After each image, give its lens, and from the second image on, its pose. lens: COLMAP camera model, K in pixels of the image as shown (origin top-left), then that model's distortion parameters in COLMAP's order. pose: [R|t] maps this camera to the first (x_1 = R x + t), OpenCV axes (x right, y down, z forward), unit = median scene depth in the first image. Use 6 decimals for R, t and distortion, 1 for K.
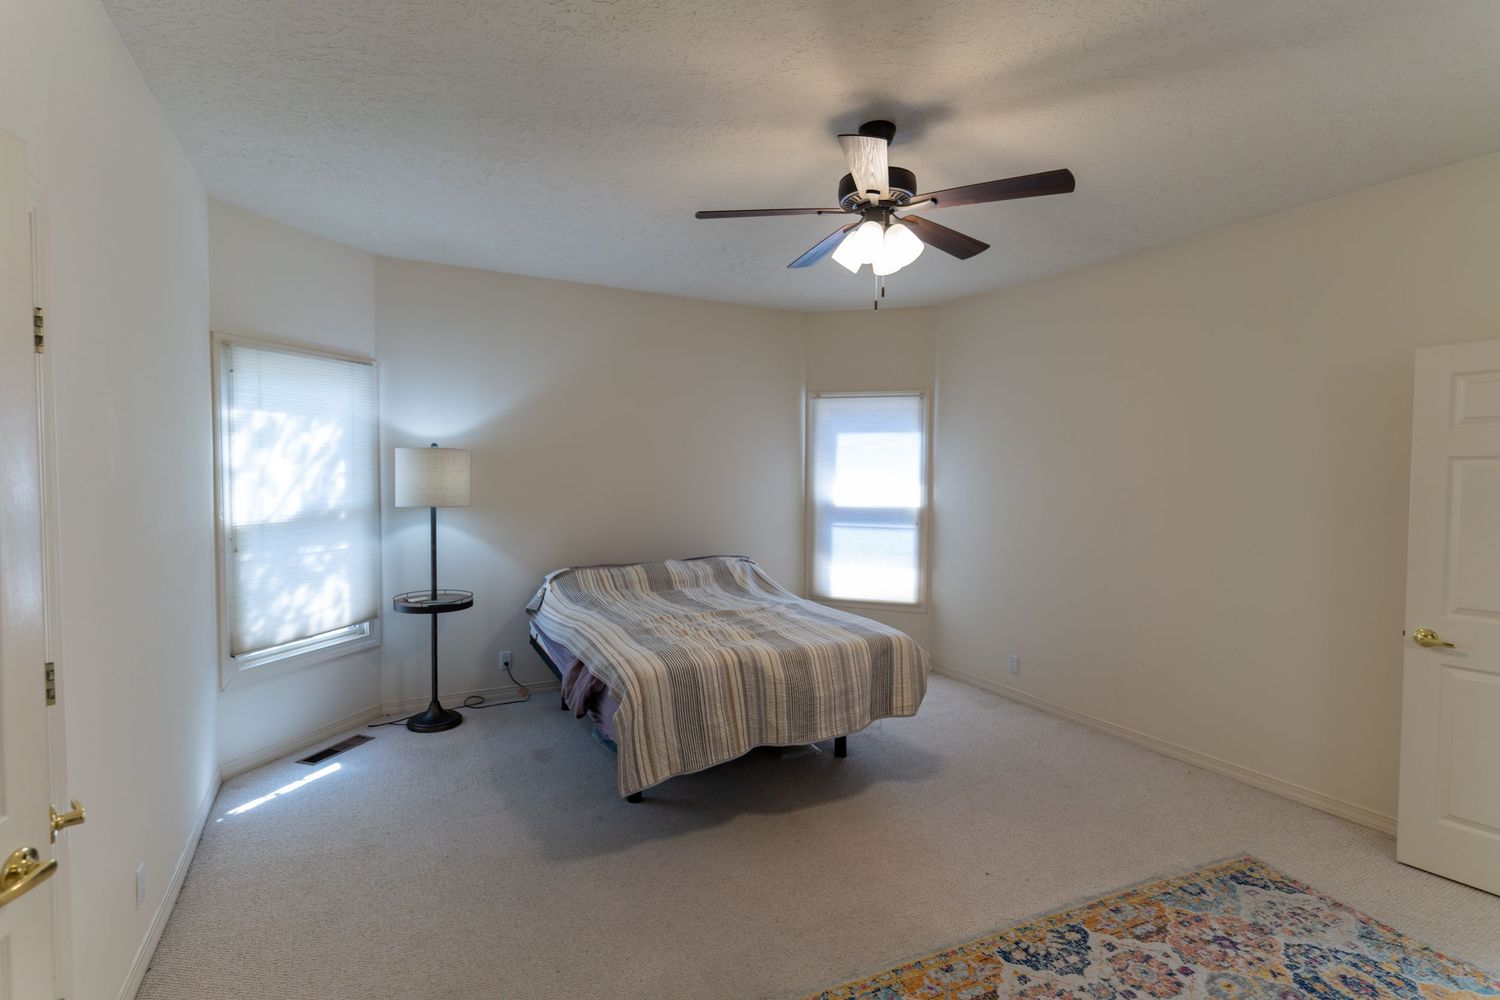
lens RADIAL K [[748.7, 0, 643.9], [0, 748.7, 496.8], [0, 0, 1]] dist [0.079834, -0.000227]
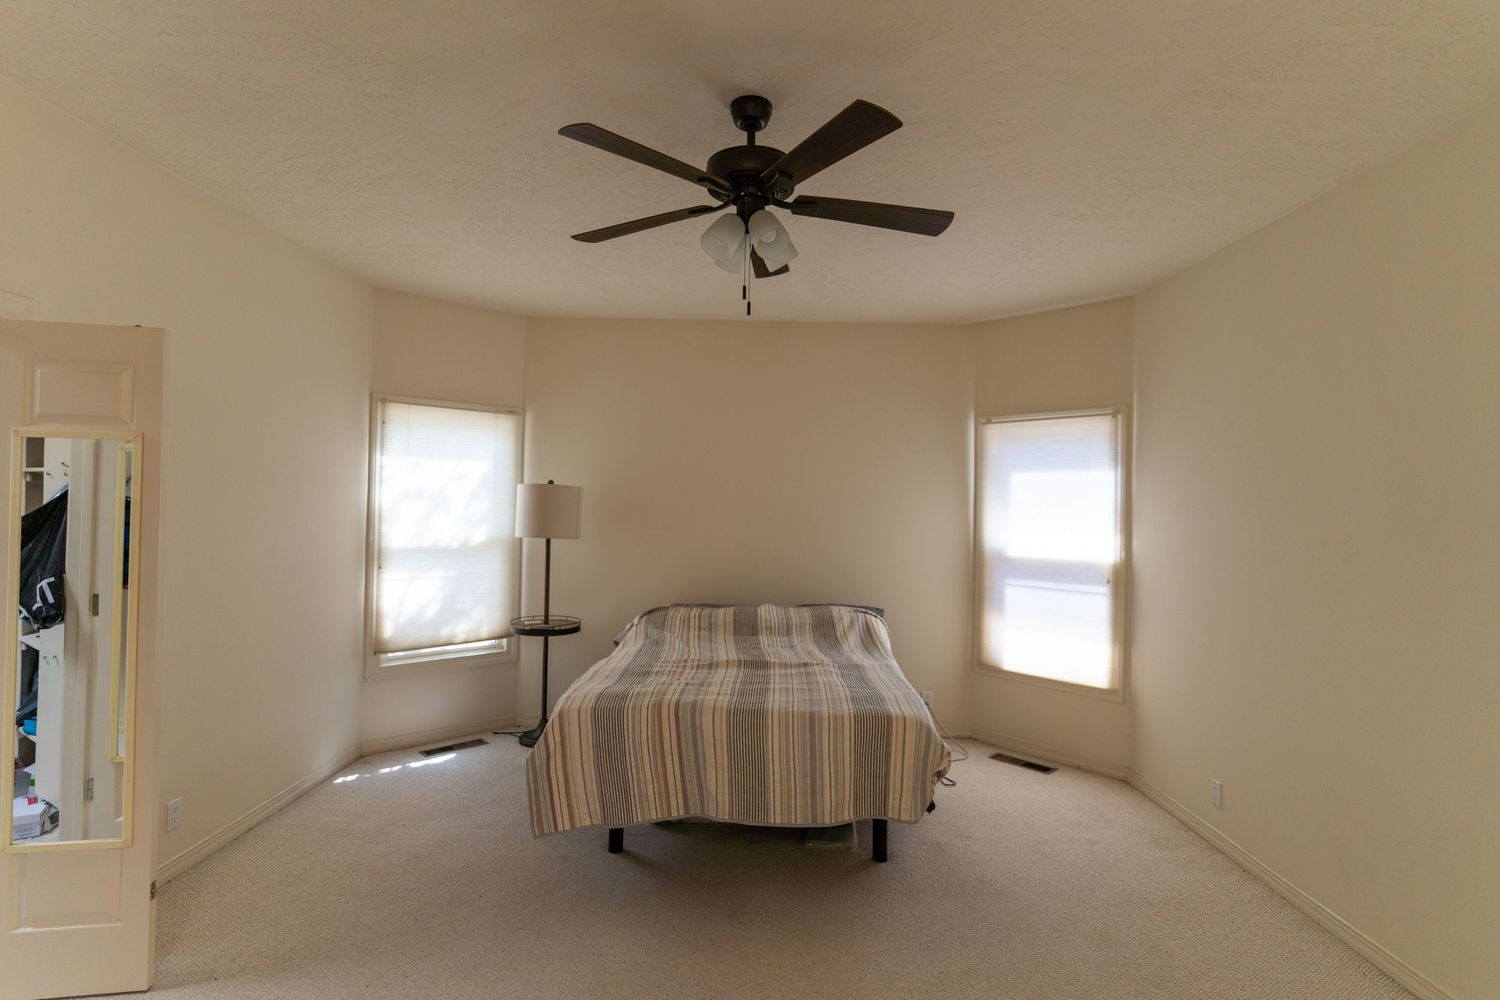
lens RADIAL K [[748.7, 0, 643.9], [0, 748.7, 496.8], [0, 0, 1]] dist [0.079834, -0.000227]
pose [[0.880828, 0.008200, -0.473365, 0.357485], [-0.031835, 0.998613, -0.041941, -0.004596], [0.472364, 0.052013, 0.879868, 0.109748]]
